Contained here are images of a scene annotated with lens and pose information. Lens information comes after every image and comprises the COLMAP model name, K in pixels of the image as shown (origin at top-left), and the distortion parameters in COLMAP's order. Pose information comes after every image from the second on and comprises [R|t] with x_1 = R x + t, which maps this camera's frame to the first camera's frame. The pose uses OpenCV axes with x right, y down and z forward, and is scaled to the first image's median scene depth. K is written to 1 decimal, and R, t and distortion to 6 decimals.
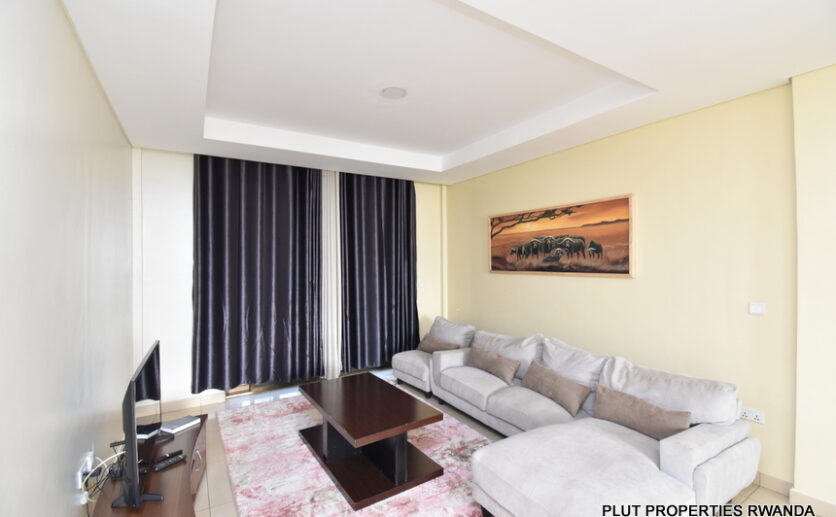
lens RADIAL K [[371.5, 0, 417.9], [0, 371.5, 257.6], [0, 0, 1]] dist [0.001131, -0.001054]
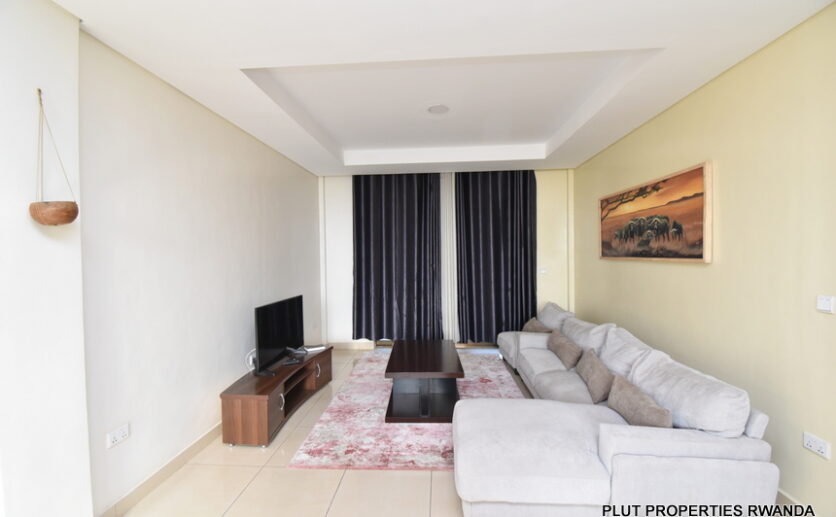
lens RADIAL K [[371.5, 0, 414.9], [0, 371.5, 258.9], [0, 0, 1]] dist [0.001131, -0.001054]
pose [[0.813853, 0.004500, -0.581053, 0.441092], [0.013616, 0.999548, 0.026812, 0.011017], [0.580911, -0.029732, 0.813424, -0.043337]]
